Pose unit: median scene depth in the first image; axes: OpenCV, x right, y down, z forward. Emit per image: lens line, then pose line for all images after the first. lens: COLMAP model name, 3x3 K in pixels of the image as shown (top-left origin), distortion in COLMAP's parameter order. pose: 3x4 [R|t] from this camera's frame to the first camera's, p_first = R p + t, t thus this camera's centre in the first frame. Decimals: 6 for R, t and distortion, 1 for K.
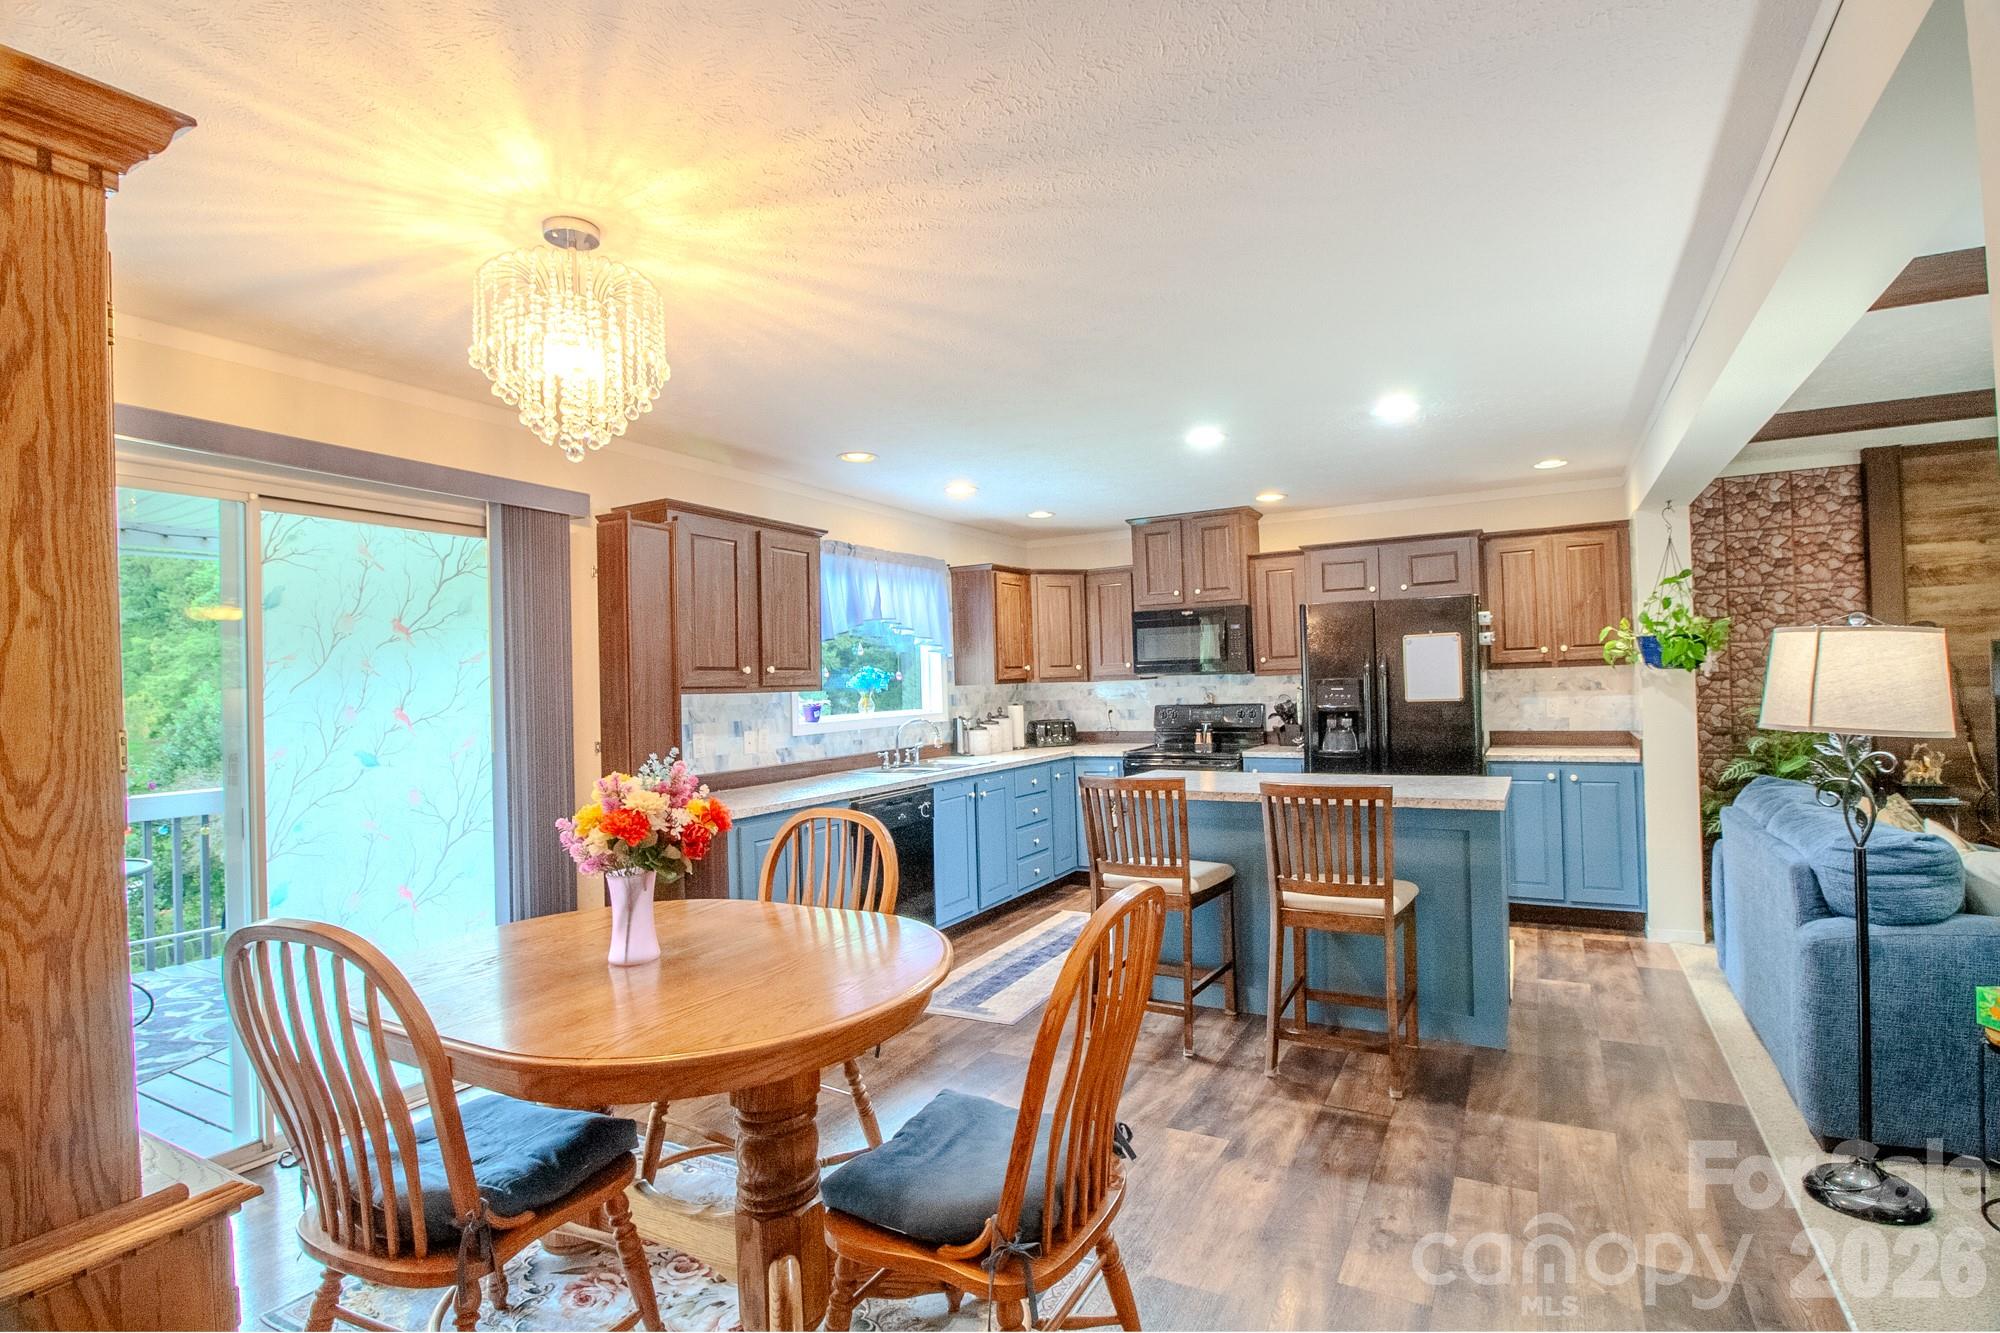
lens RADIAL K [[954.8, 0, 1014.8], [0, 954.8, 674.5], [0, 0, 1]] dist [-0.005400, -0.009134]
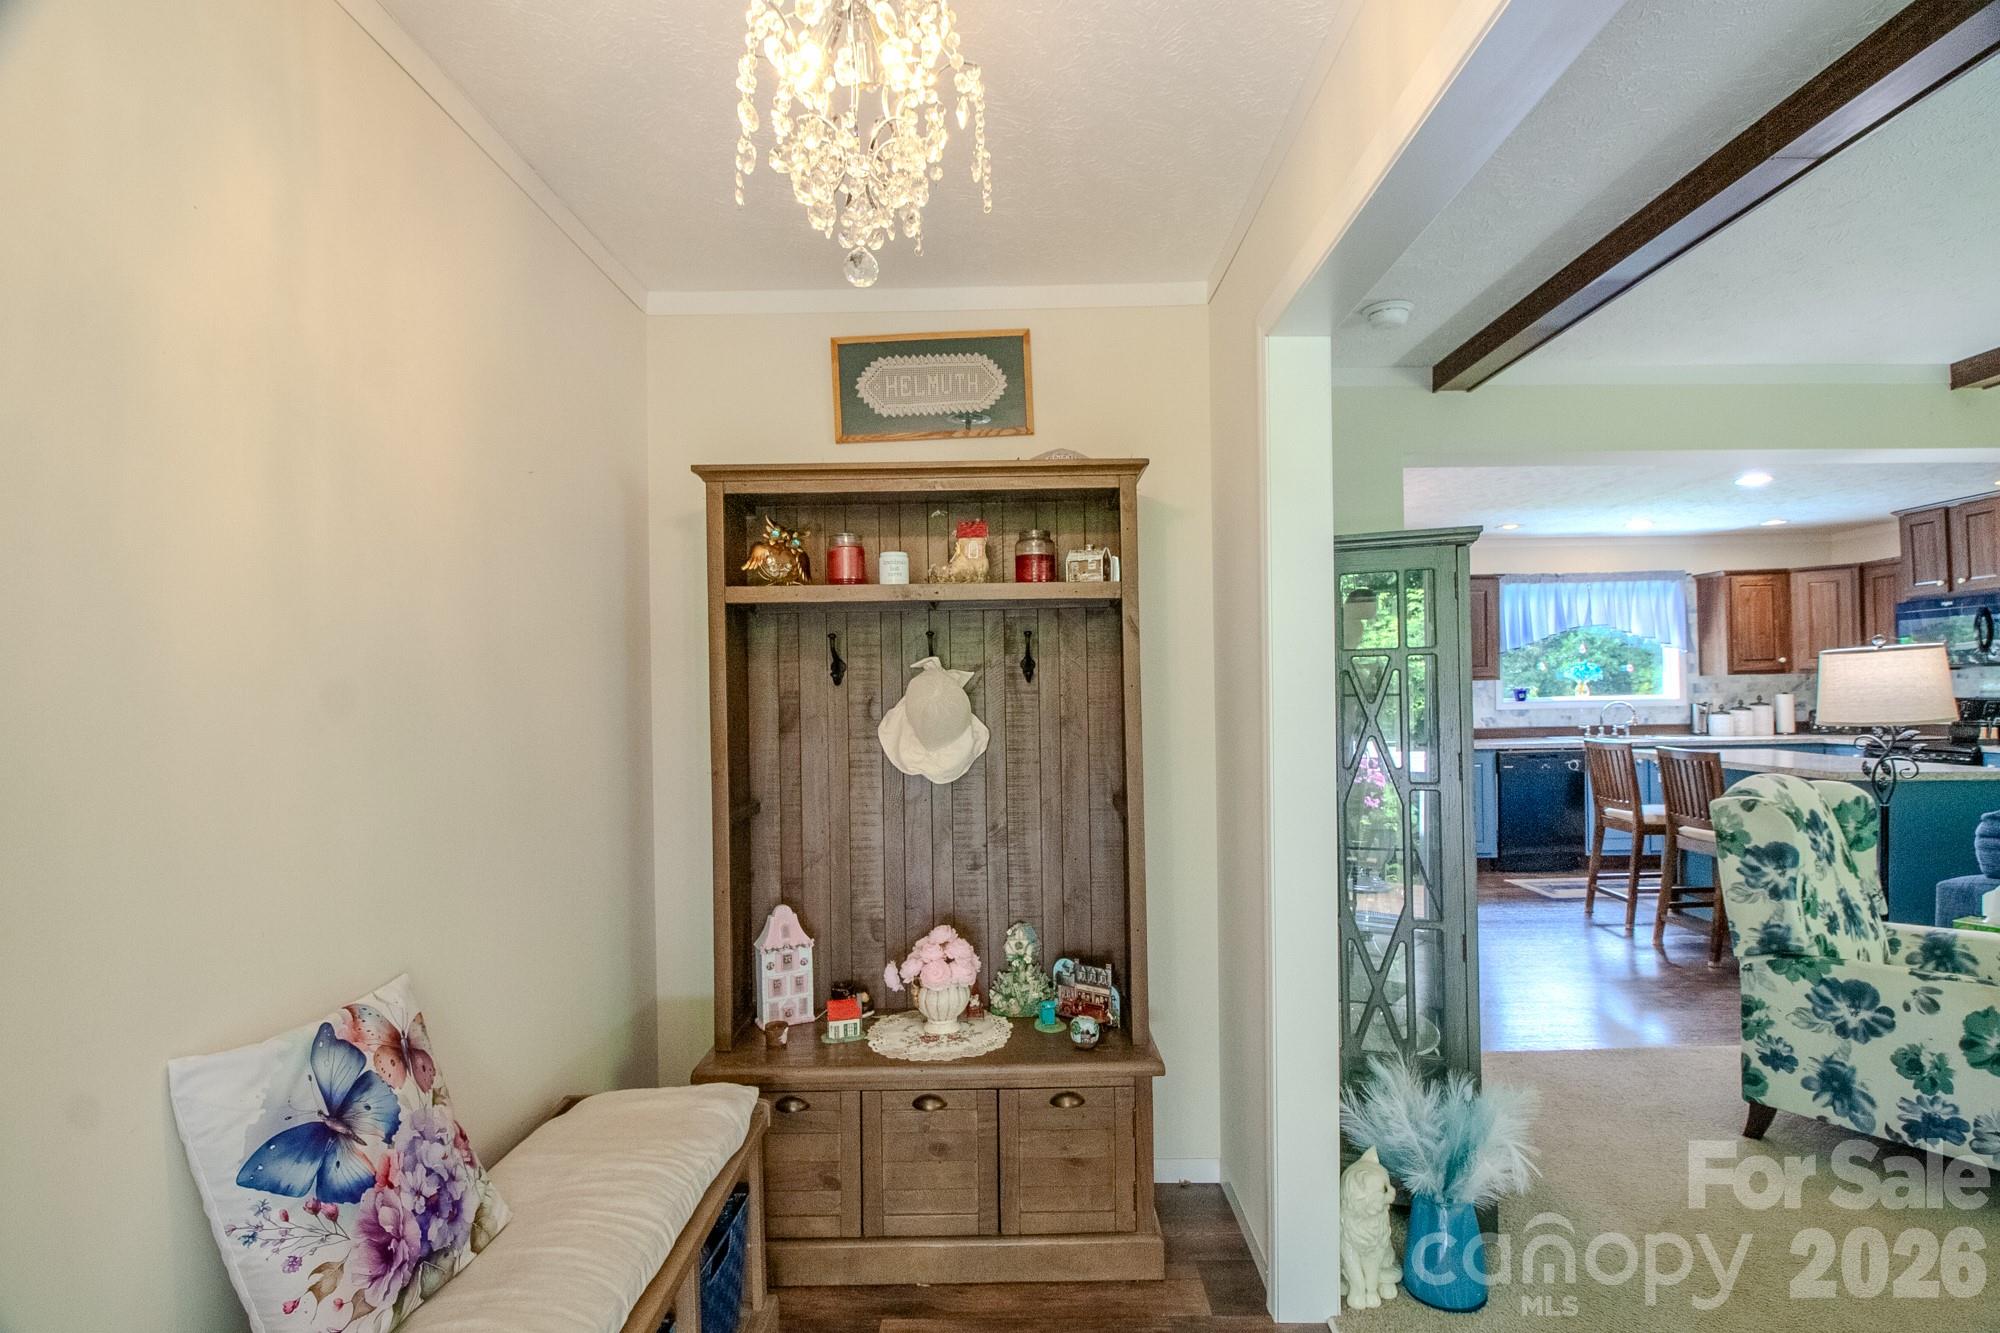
lens RADIAL K [[954.8, 0, 1012.6], [0, 954.8, 690.0], [0, 0, 1]] dist [-0.005400, -0.009134]
pose [[0.477736, 0.019636, -0.878284, 0.693986], [0.011844, 0.999515, 0.028789, -0.018176], [0.878424, -0.024156, 0.477272, -0.369062]]
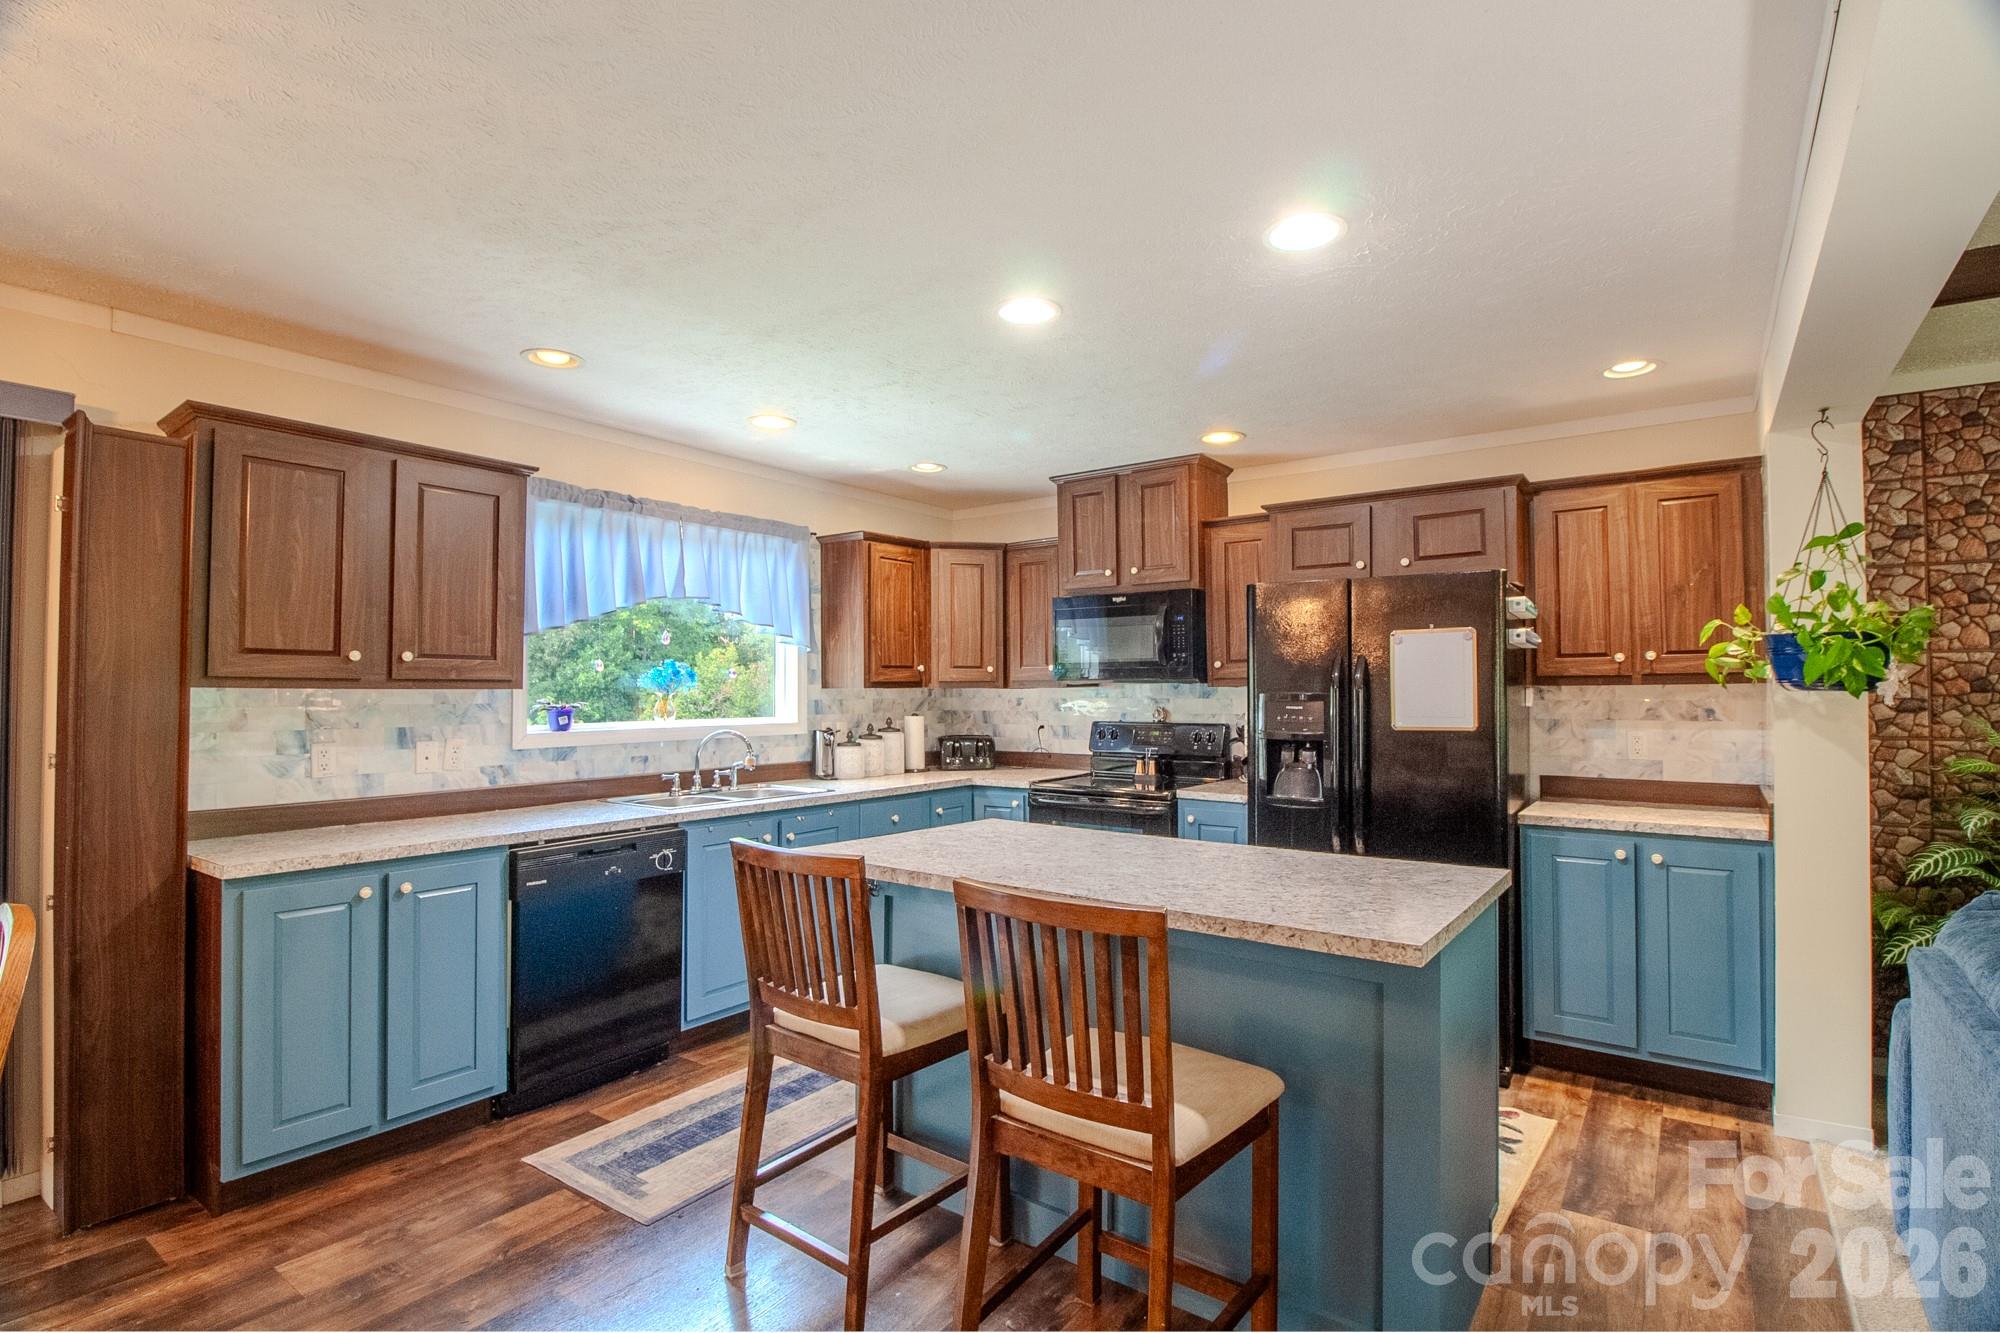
lens RADIAL K [[954.8, 0, 1001.3], [0, 954.8, 669.6], [0, 0, 1]] dist [-0.005400, -0.009134]
pose [[0.991087, 0.024828, -0.130883, 0.228715], [-0.026306, 0.999608, -0.009578, -0.000071], [0.130593, 0.012936, 0.991352, 0.306132]]
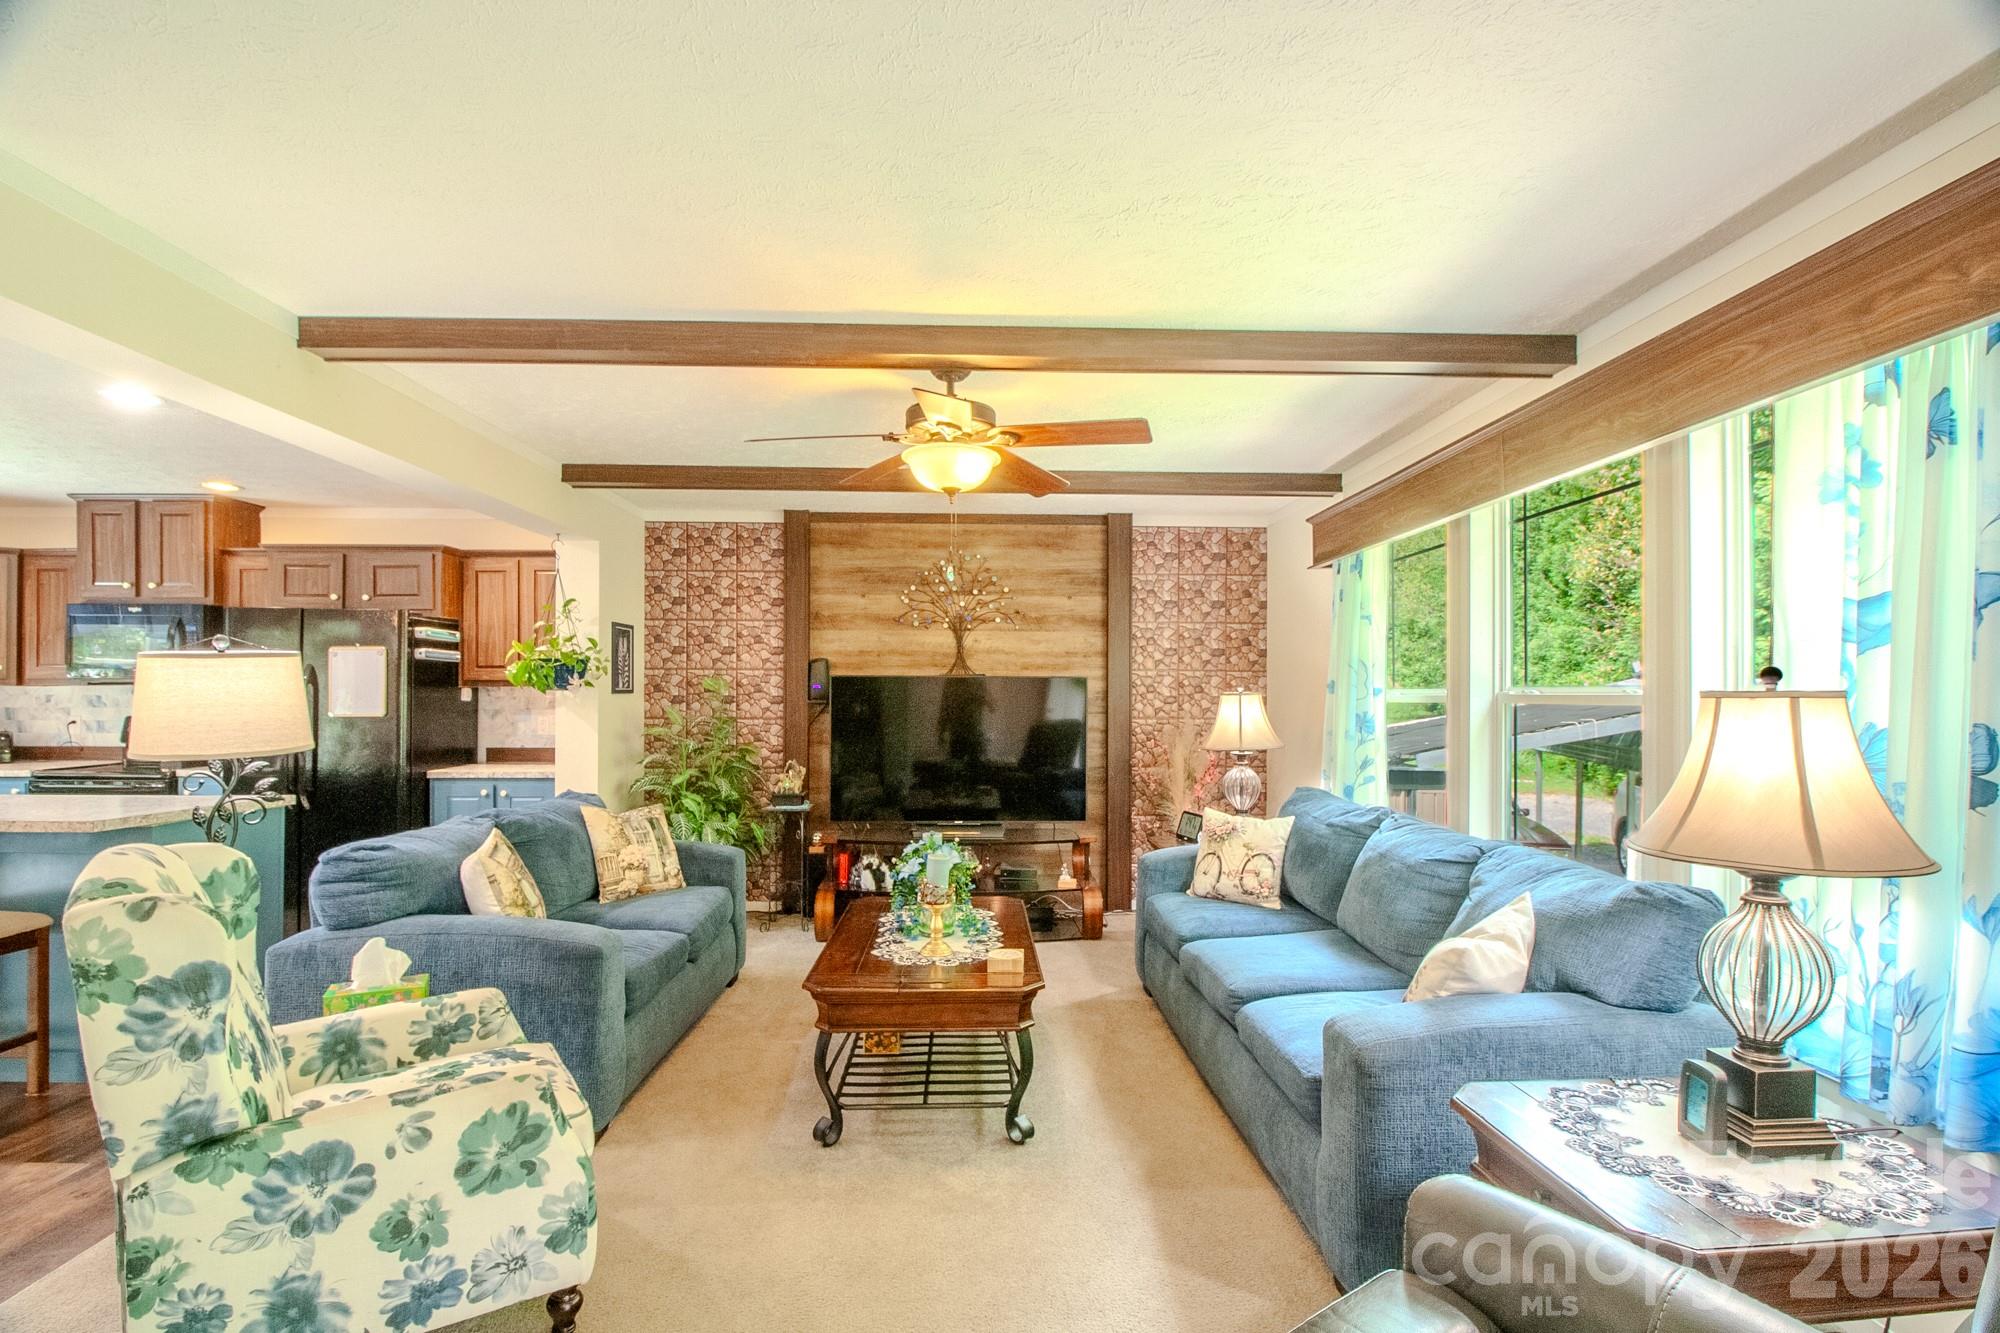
lens RADIAL K [[954.8, 0, 1001.0], [0, 954.8, 684.6], [0, 0, 1]] dist [-0.005400, -0.009134]
pose [[0.856941, 0.035753, 0.514172, 0.502619], [-0.032304, 0.999356, -0.015652, -0.010506], [-0.514400, -0.003197, 0.857544, -0.157869]]
